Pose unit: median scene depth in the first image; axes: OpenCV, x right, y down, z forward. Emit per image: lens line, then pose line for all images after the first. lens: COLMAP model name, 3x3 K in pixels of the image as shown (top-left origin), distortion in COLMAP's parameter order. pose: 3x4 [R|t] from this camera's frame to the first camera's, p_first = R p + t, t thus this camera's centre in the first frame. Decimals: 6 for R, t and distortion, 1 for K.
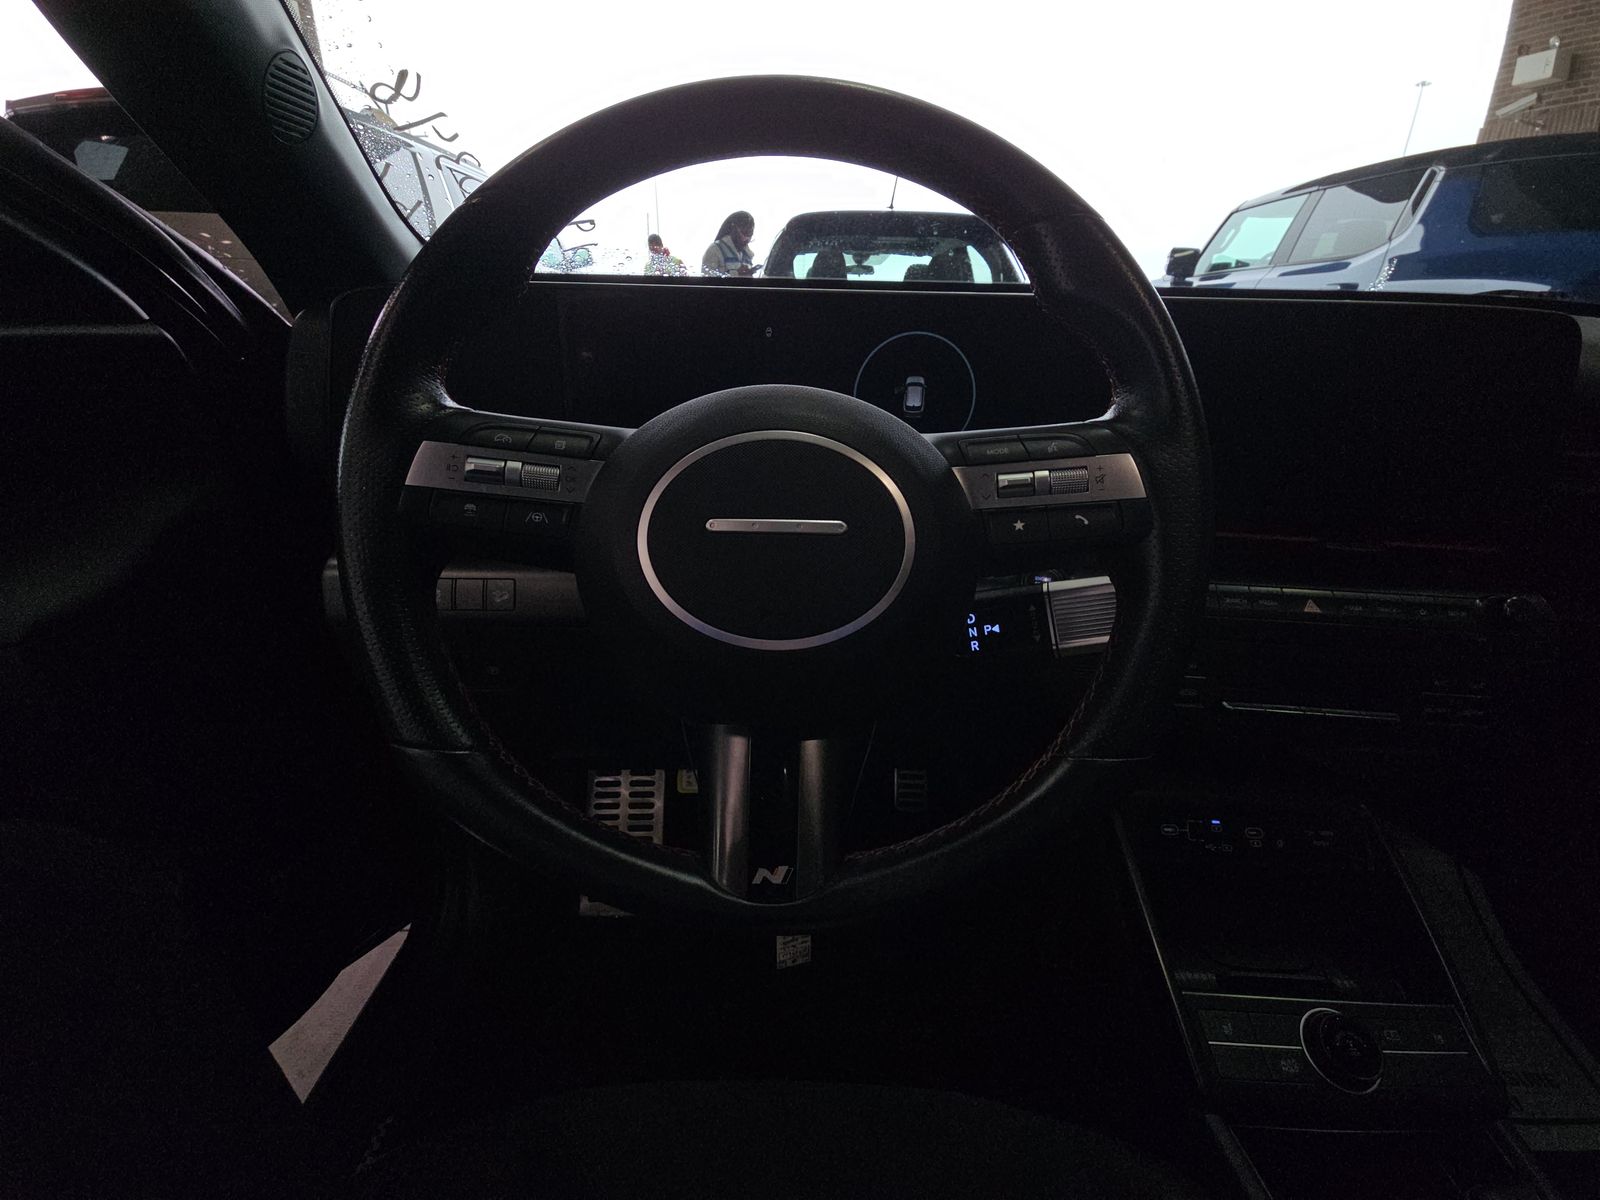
lens RADIAL K [[639.5, 0, 798.5], [0, 639.5, 603.7], [0, 0, 1]] dist [0.000793, -0.003537]
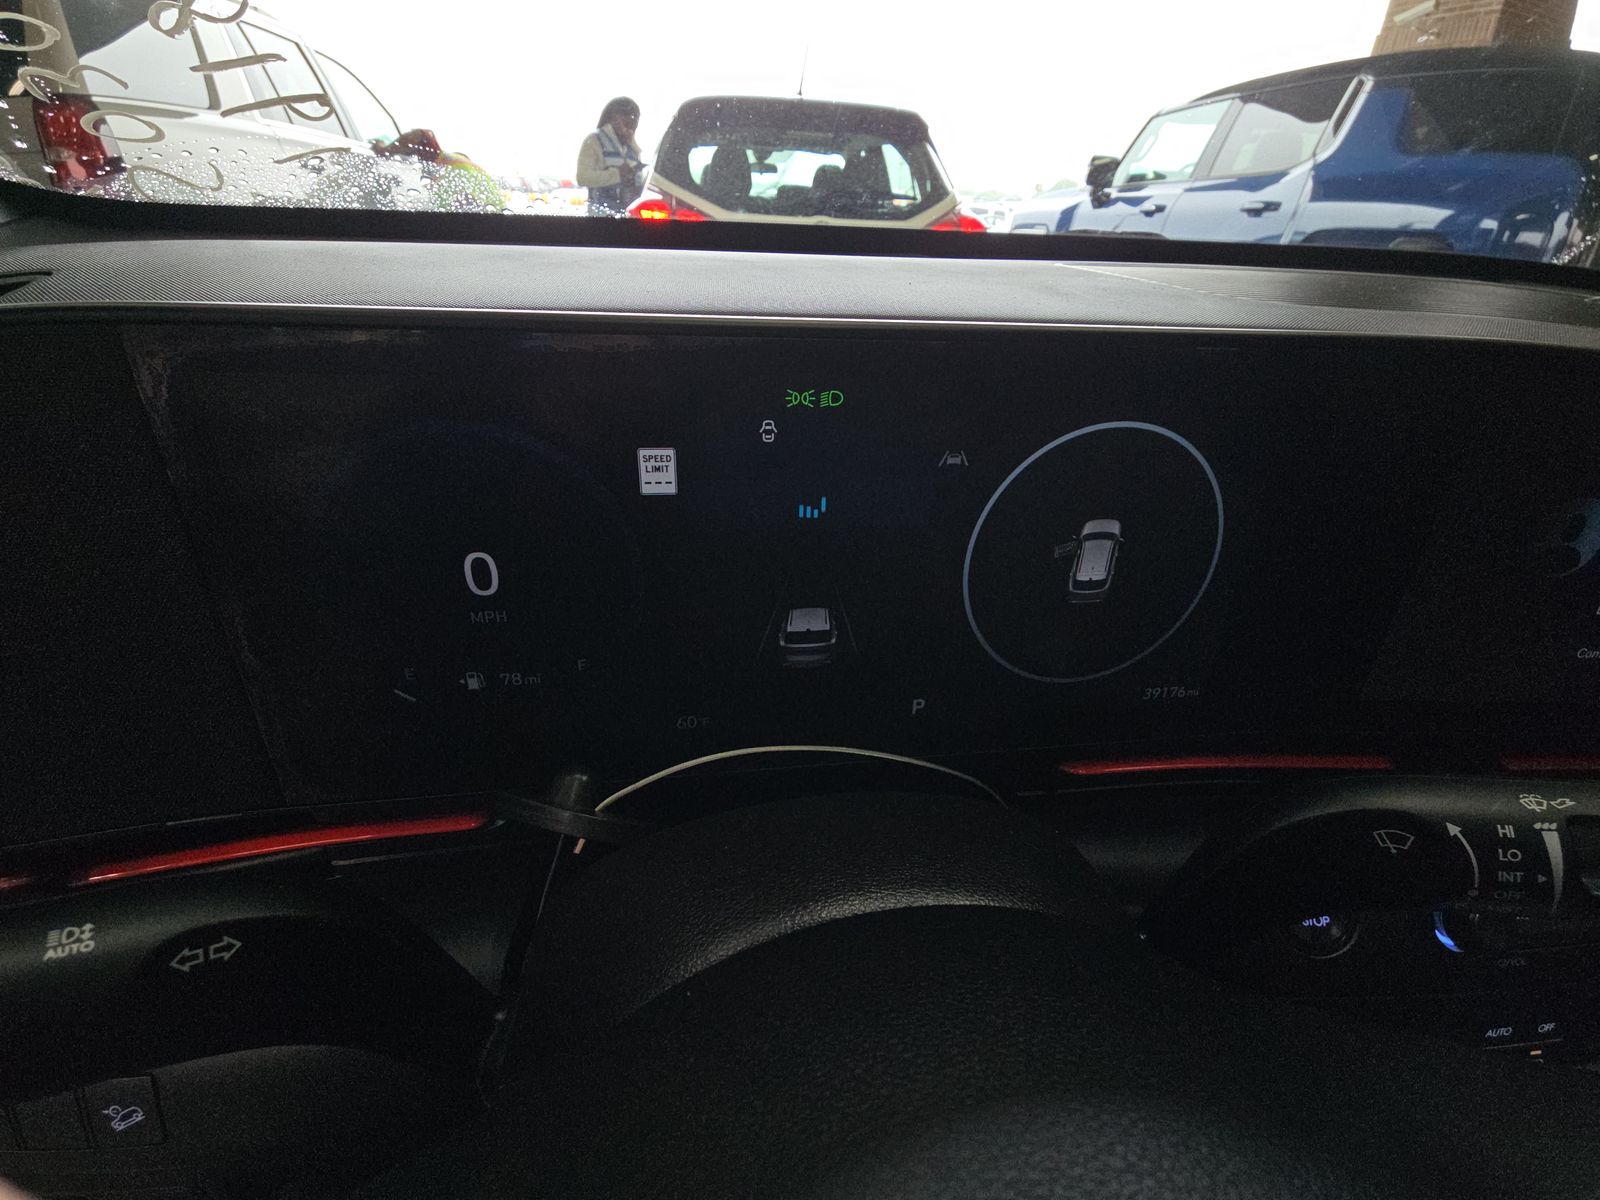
lens RADIAL K [[644.7, 0, 801.9], [0, 644.7, 592.8], [0, 0, 1]] dist [-0.000883, -0.000458]
pose [[0.988150, -0.058748, 0.141803, -0.013521], [0.043341, 0.993053, 0.109392, -0.056947], [-0.147244, -0.101950, 0.983832, 0.092719]]
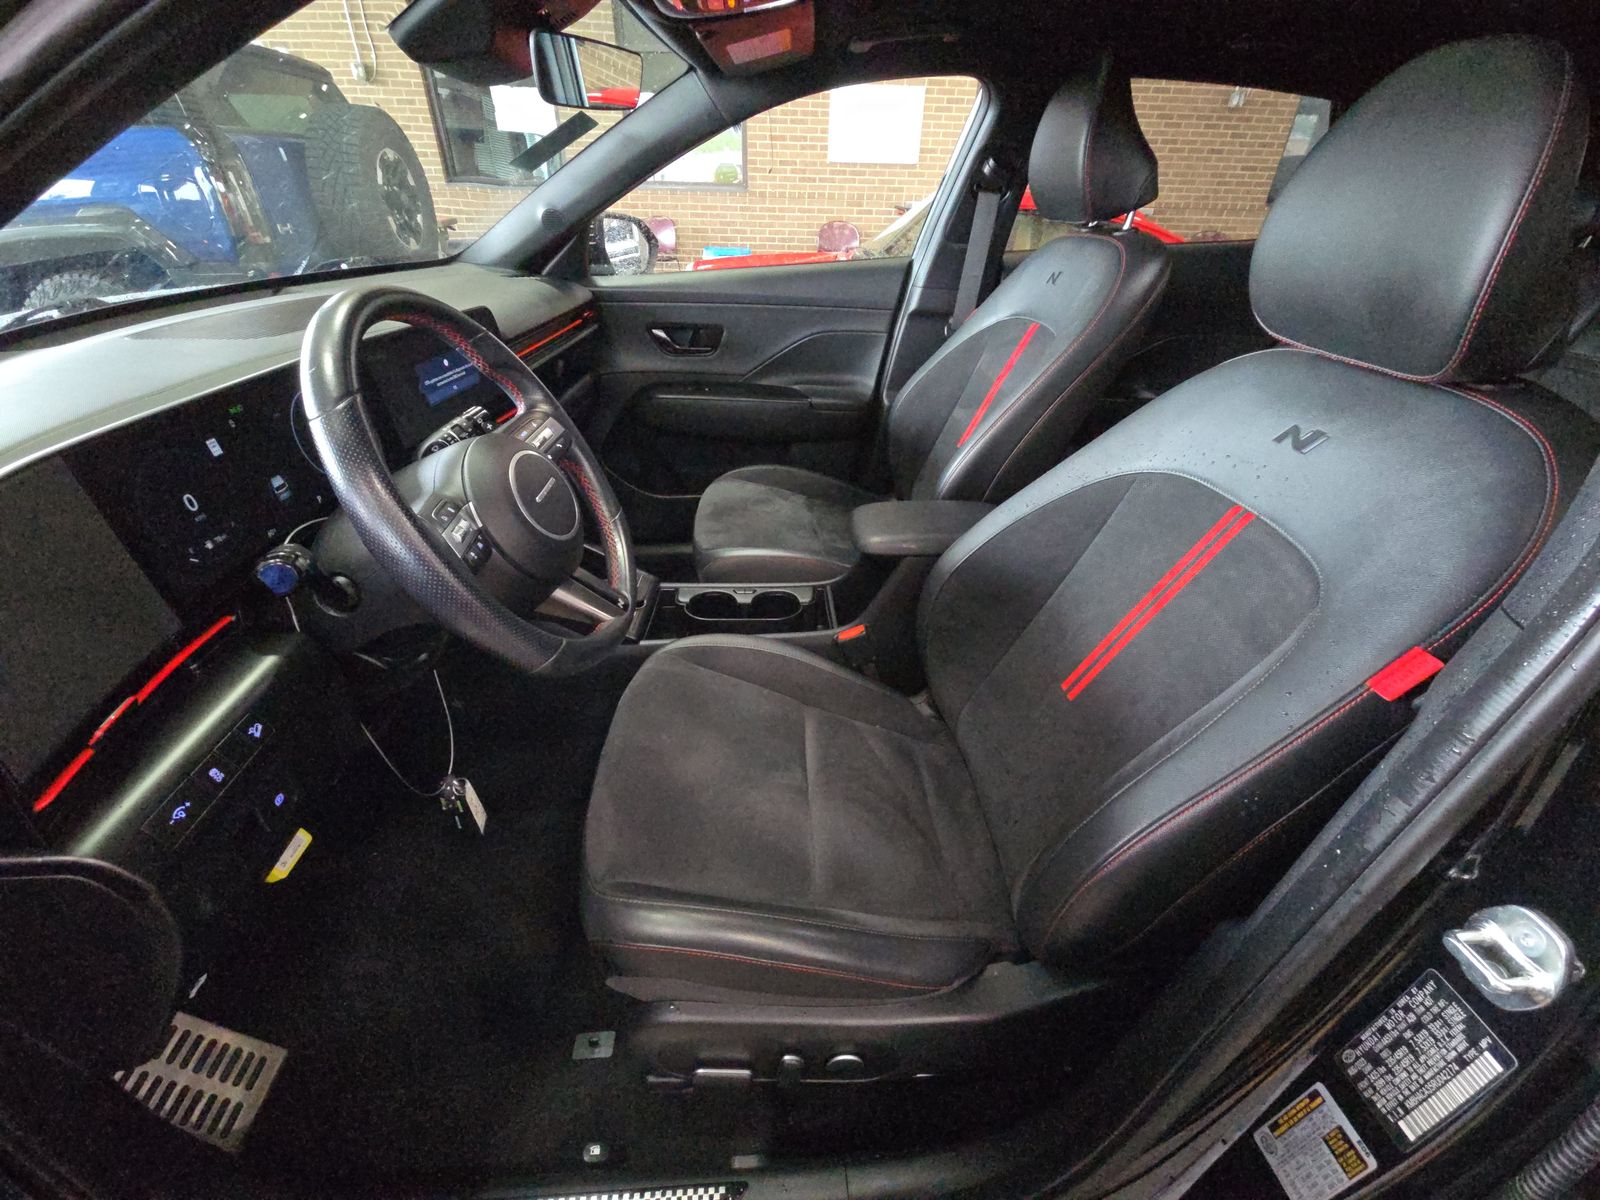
lens RADIAL K [[638.3, 0, 800.0], [0, 638.3, 600.0], [0, 0, 1]] dist [0.001700, -0.005544]
pose [[-0.054544, -0.555021, 0.830046, -0.200326], [0.417827, 0.742318, 0.523817, -0.055127], [-0.906888, 0.375387, 0.191414, -0.014633]]
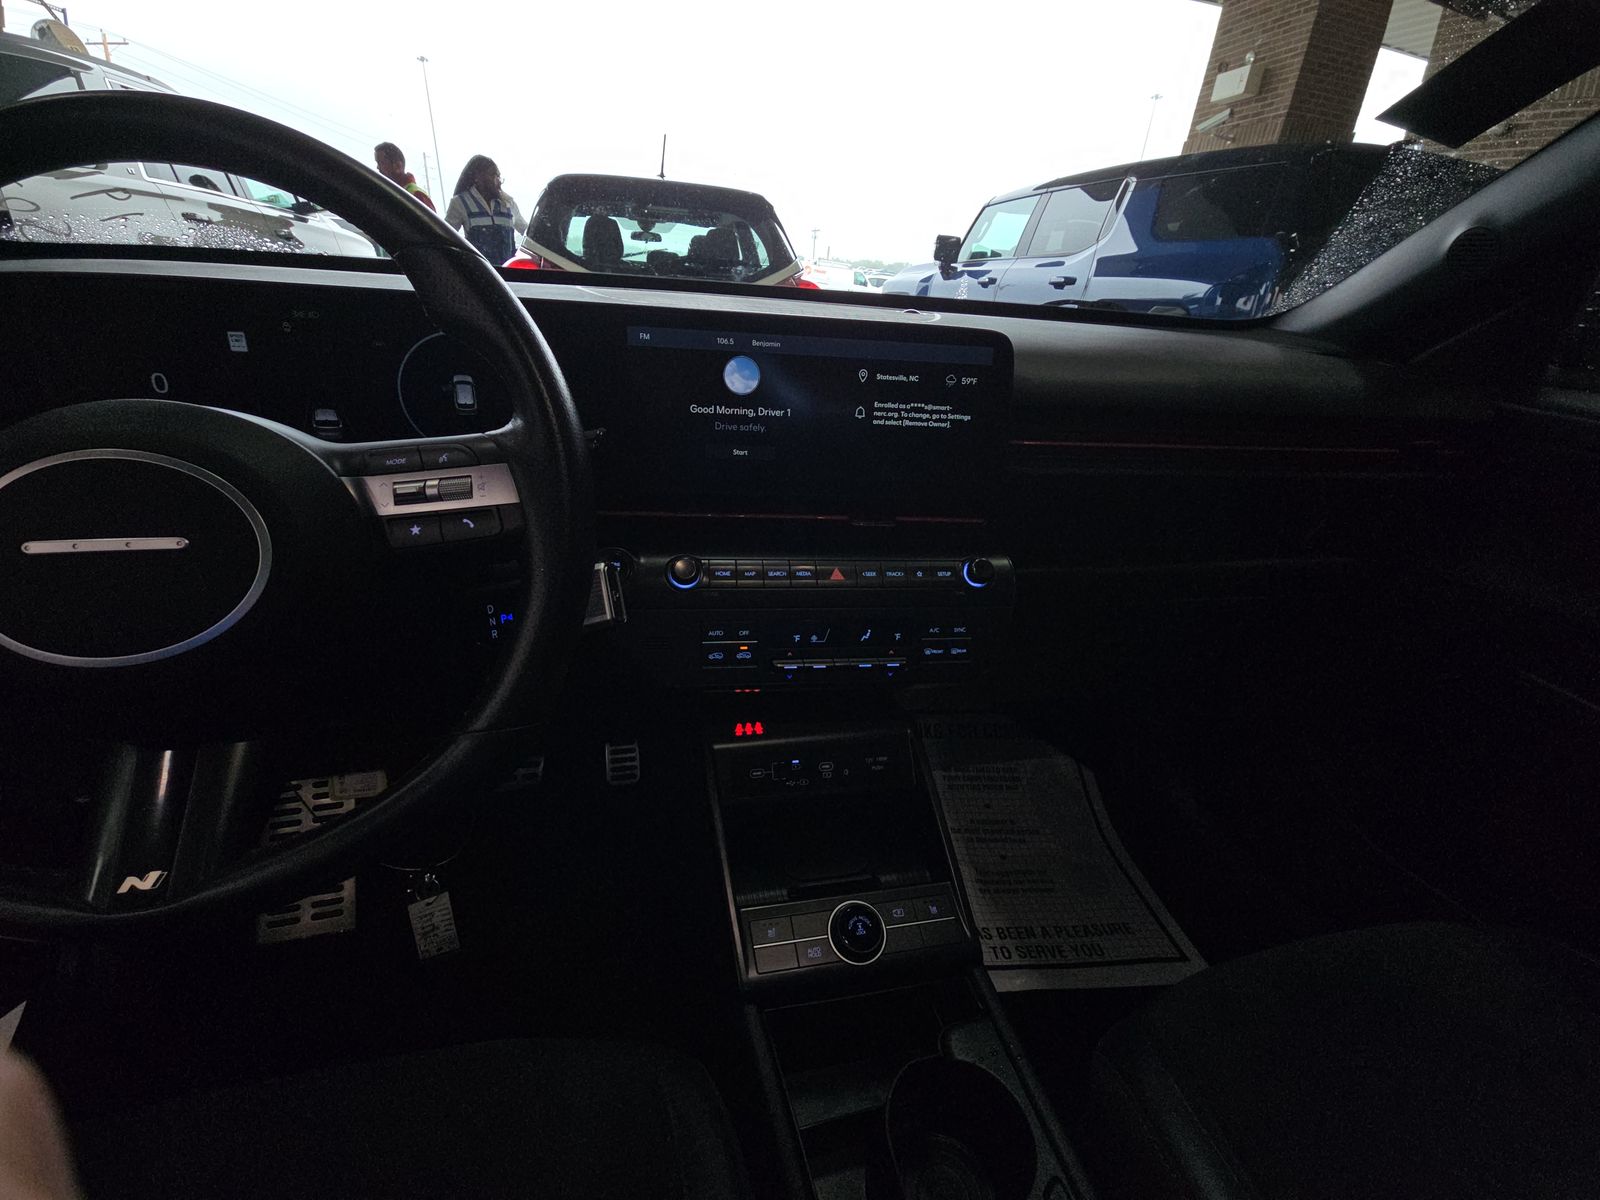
lens RADIAL K [[638.3, 0, 800.0], [0, 638.3, 600.0], [0, 0, 1]] dist [0.001700, -0.005544]
pose [[0.967128, -0.072706, 0.243675, 0.067905], [0.063461, 0.996942, 0.045591, -0.001056], [-0.246245, -0.028629, 0.968785, -0.021860]]
